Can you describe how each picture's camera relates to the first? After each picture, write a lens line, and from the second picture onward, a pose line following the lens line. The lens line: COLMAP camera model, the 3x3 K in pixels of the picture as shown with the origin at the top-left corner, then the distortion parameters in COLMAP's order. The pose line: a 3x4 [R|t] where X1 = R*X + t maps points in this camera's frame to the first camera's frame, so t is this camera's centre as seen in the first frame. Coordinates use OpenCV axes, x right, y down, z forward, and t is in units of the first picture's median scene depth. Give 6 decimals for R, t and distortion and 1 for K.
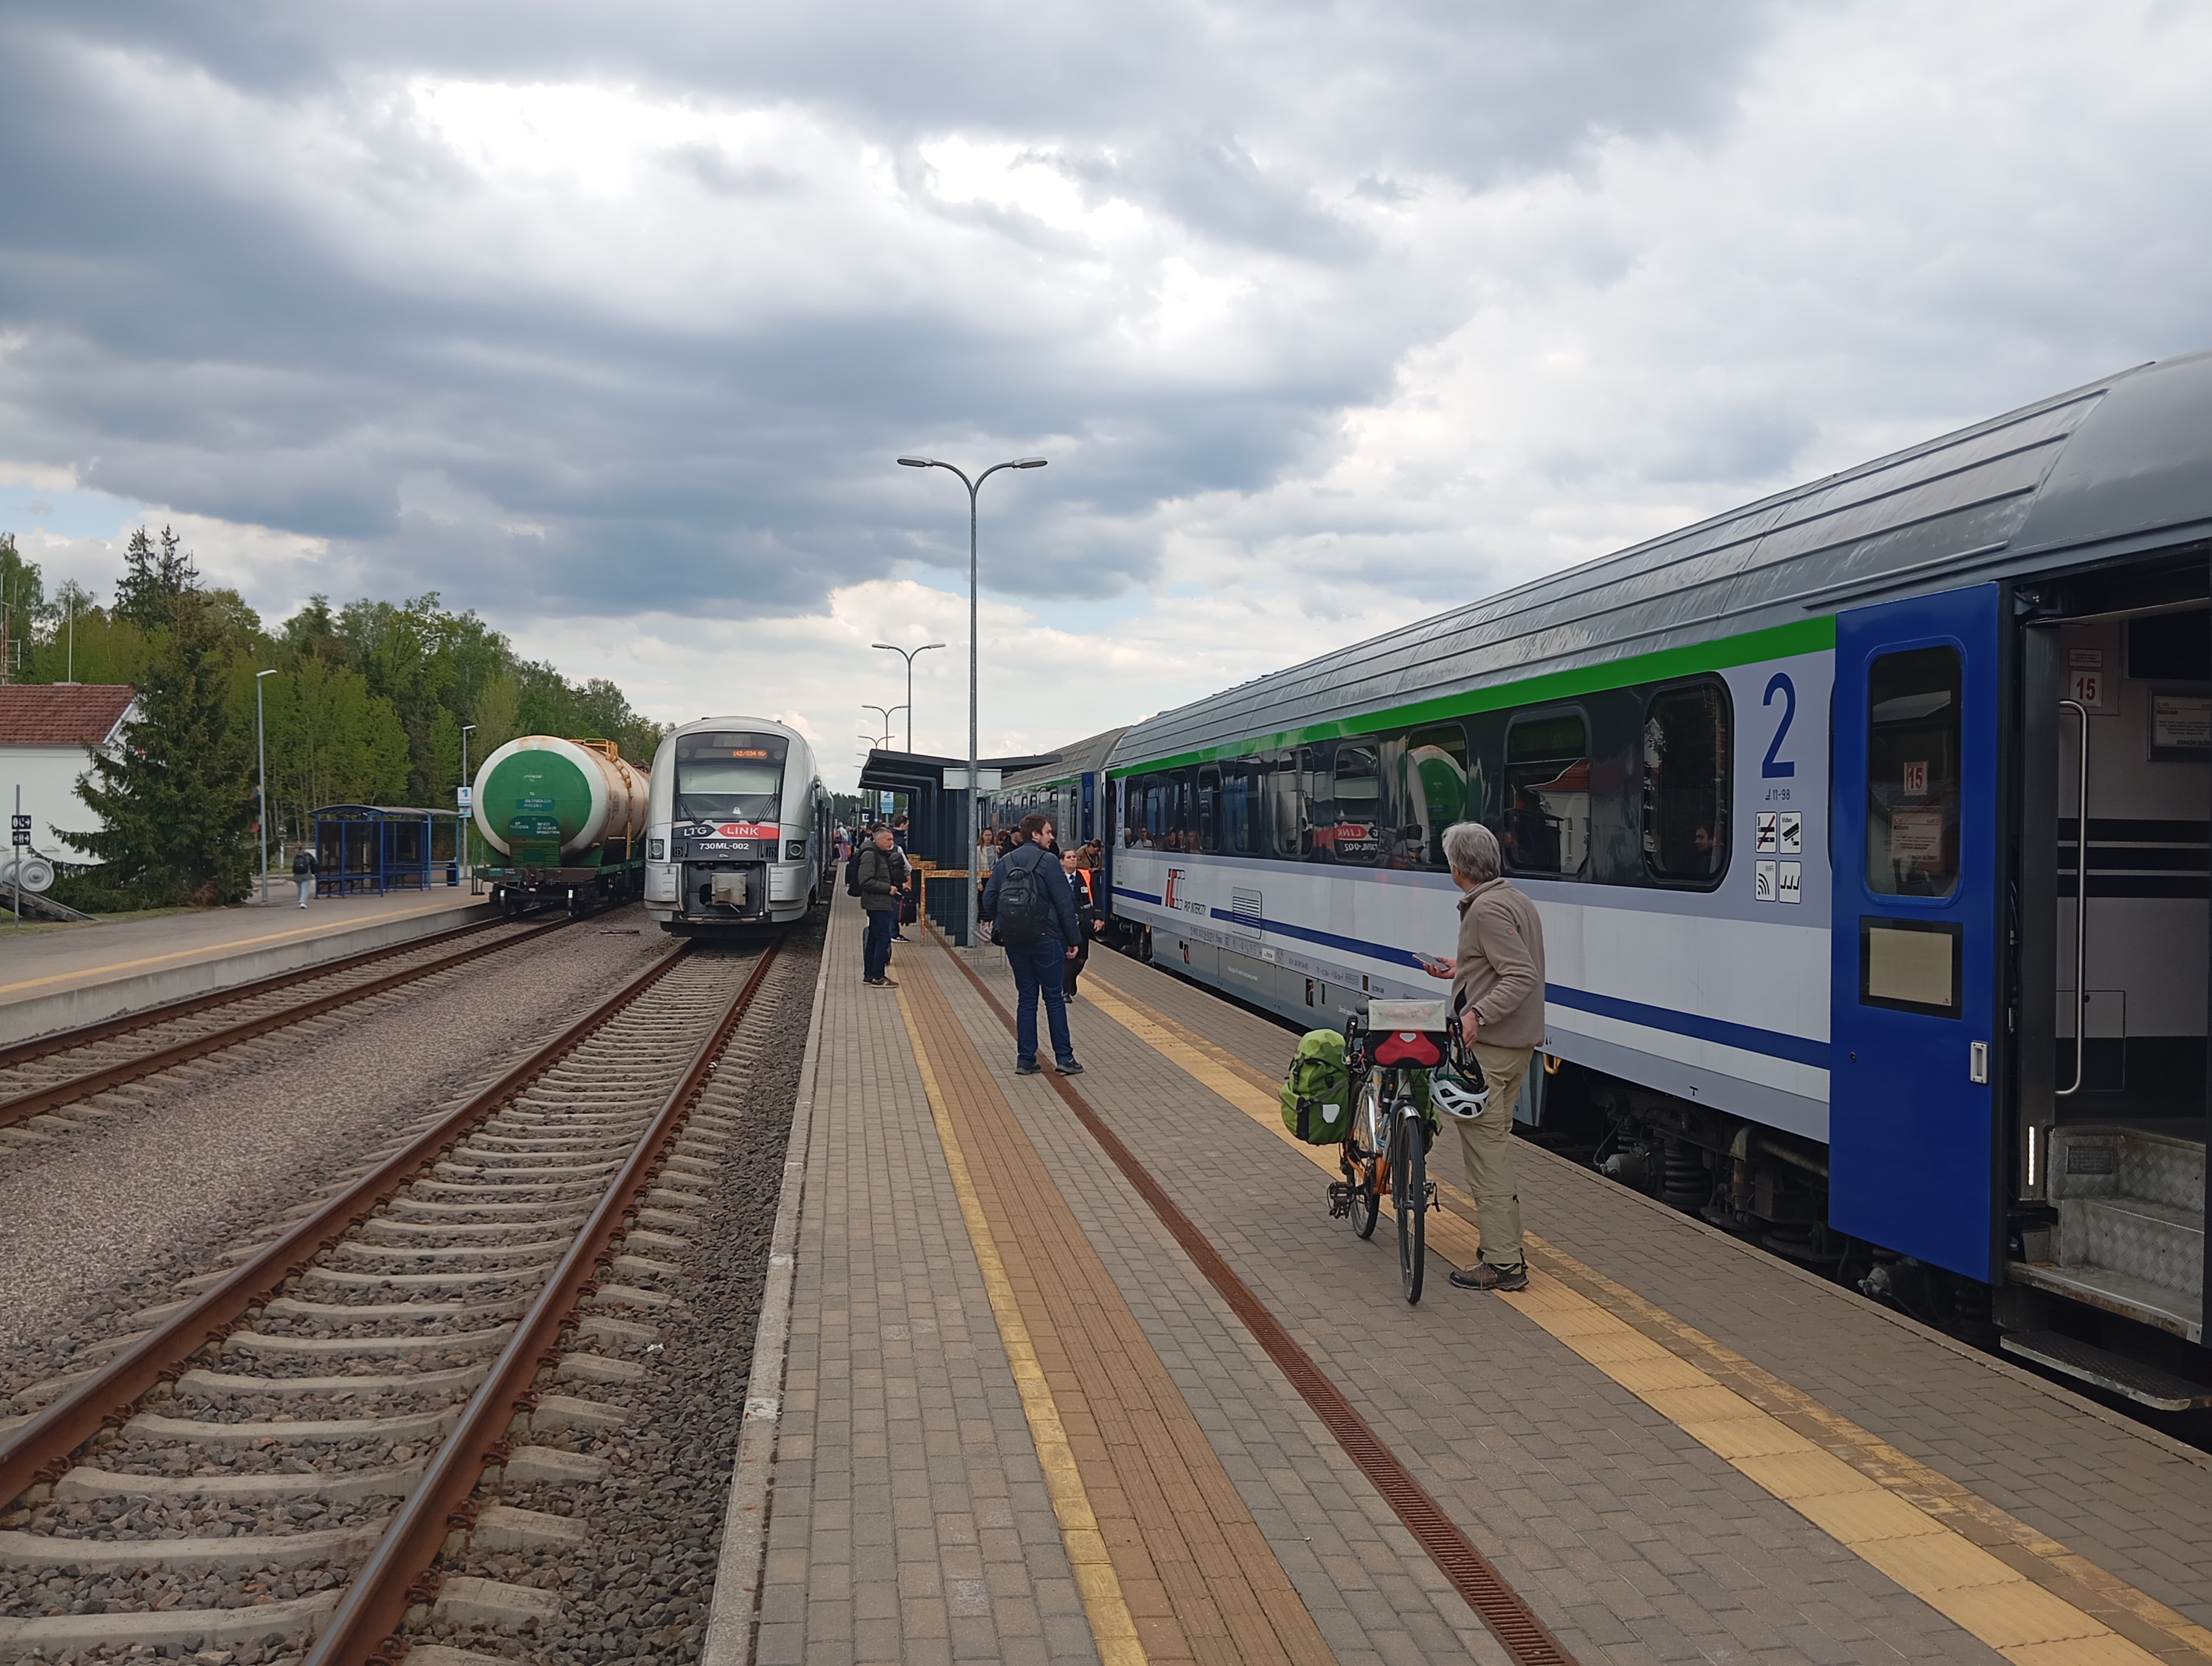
lens RADIAL K [[1823.2, 0, 1104.7], [0, 1823.2, 835.1], [0, 0, 1]] dist [0.000664, 0.000505]
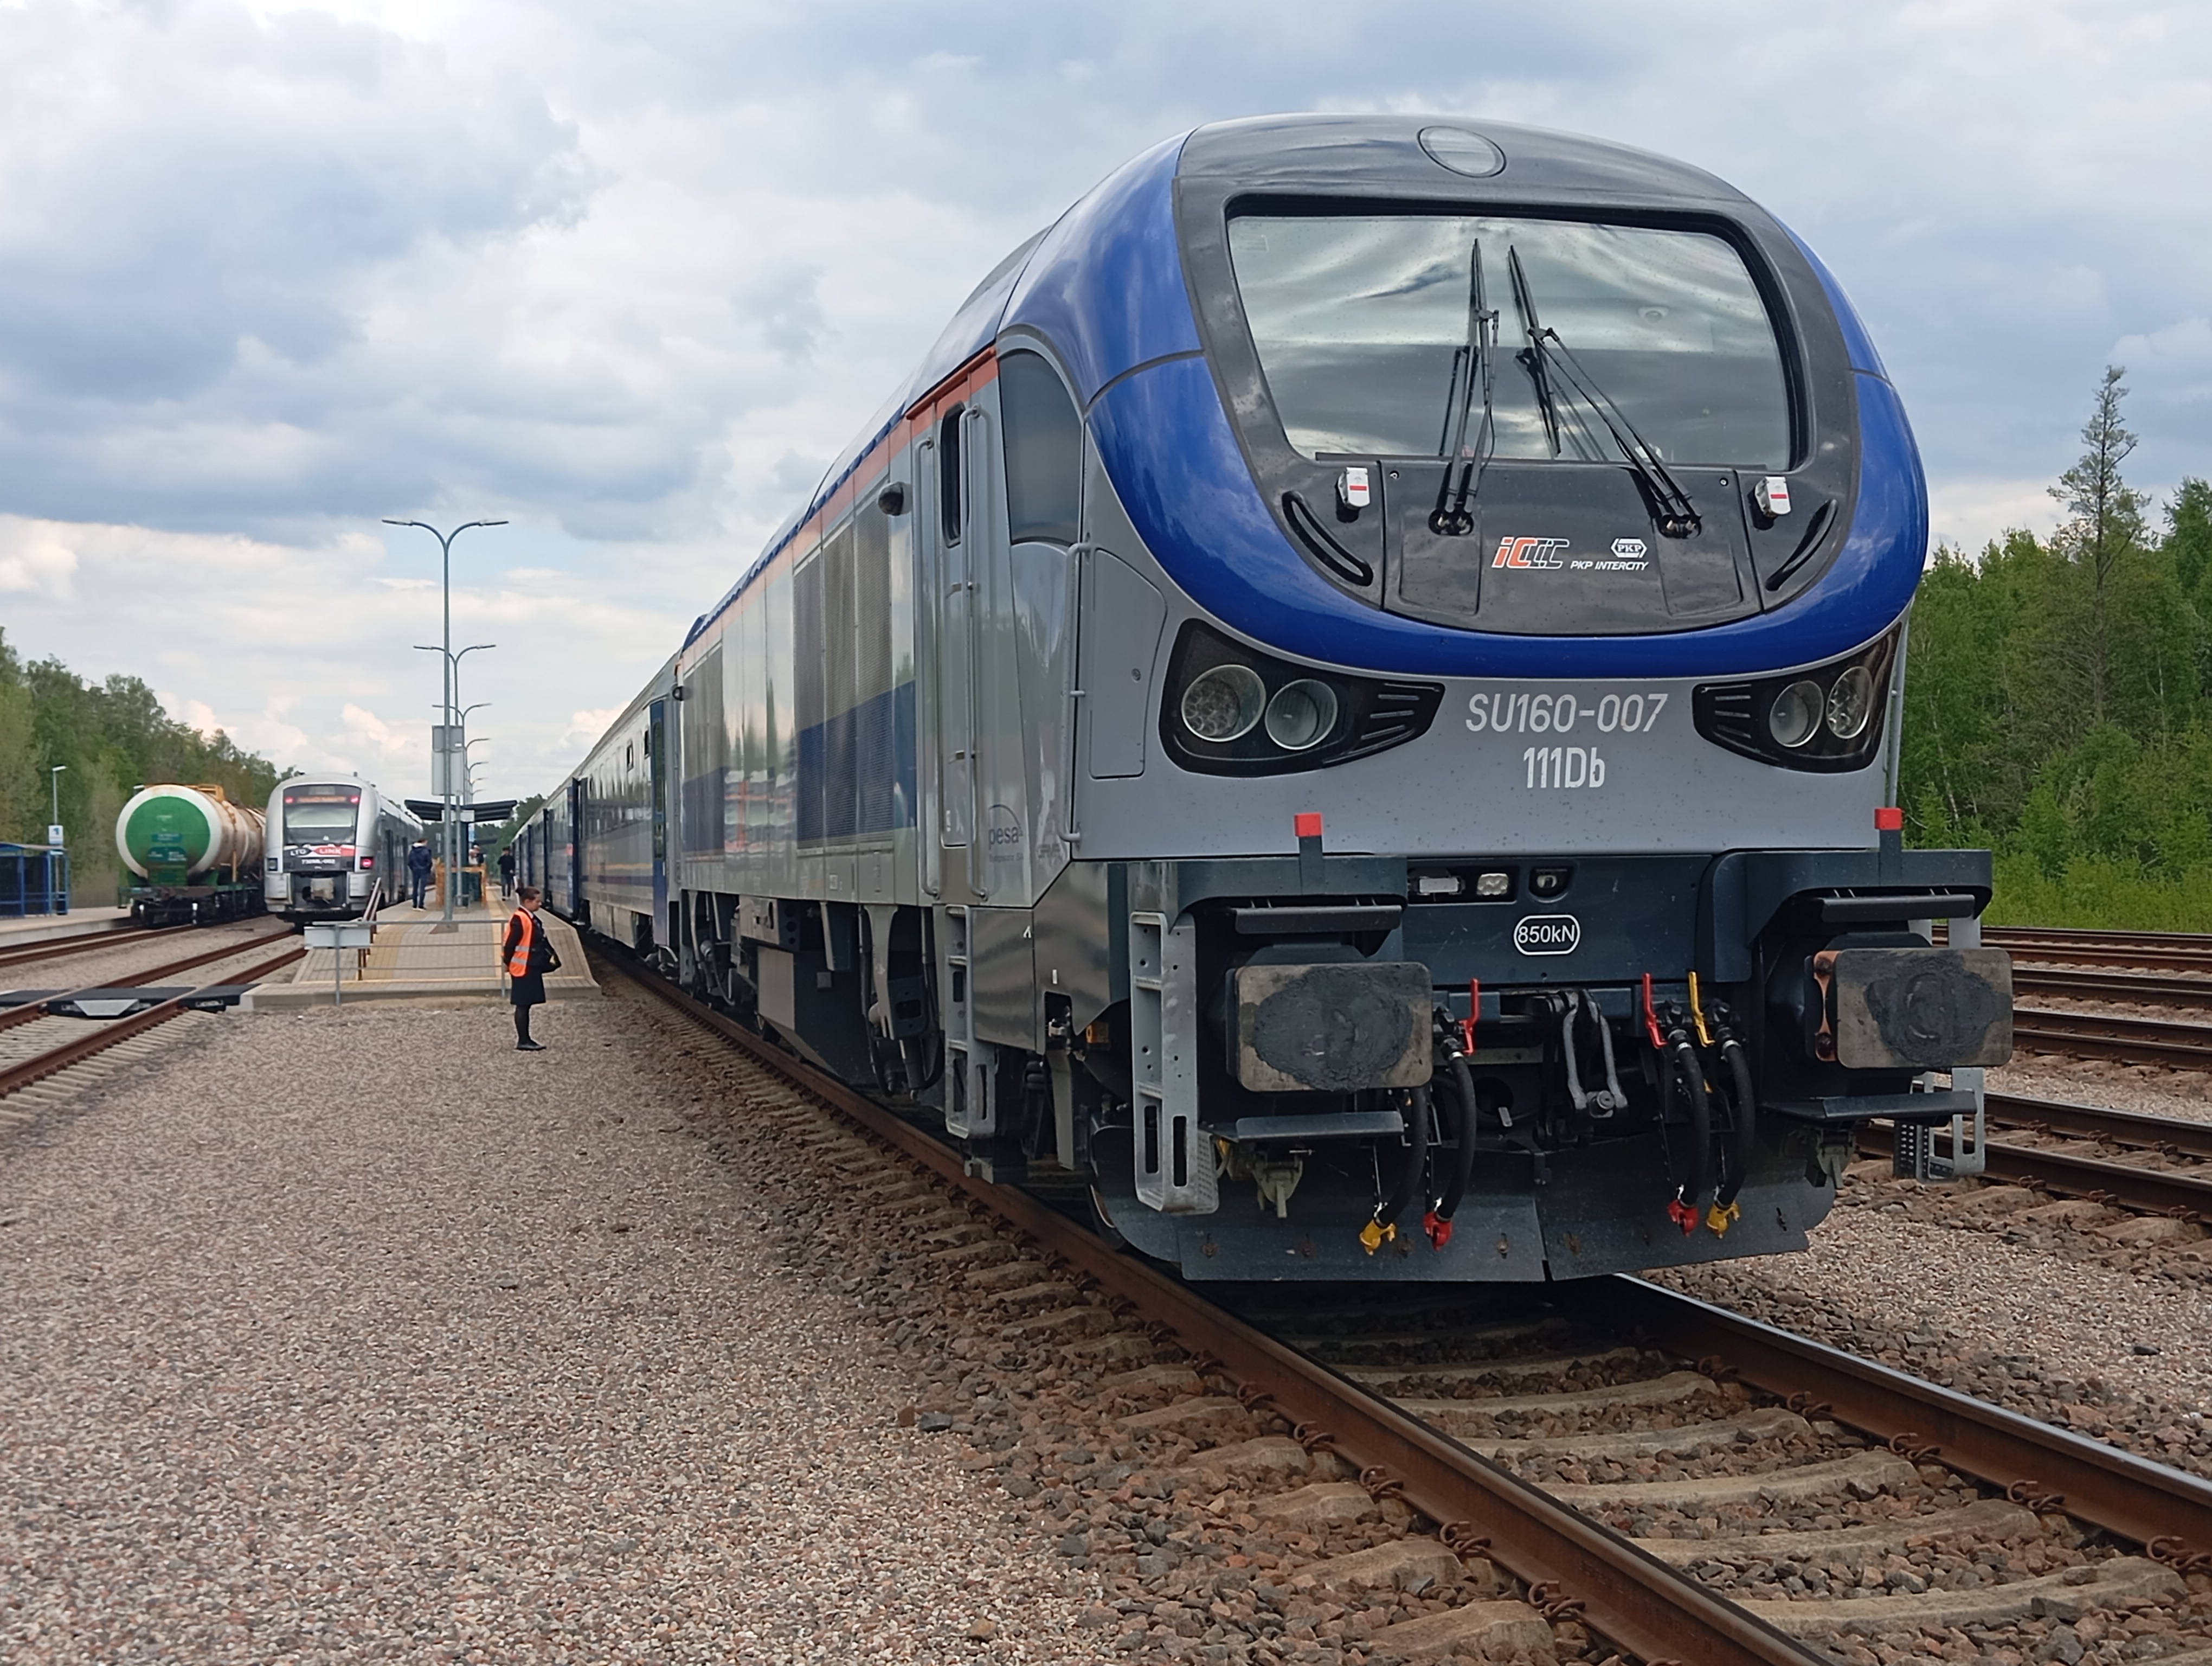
lens RADIAL K [[2770.0, 0, 1106.8], [0, 2770.0, 831.6], [0, 0, 1]] dist [0.007004, 0.000000]
pose [[0.996517, -0.020242, 0.080893, 0.242613], [0.021486, 0.999664, -0.014532, 0.026709], [-0.080571, 0.016219, 0.996617, -1.265901]]
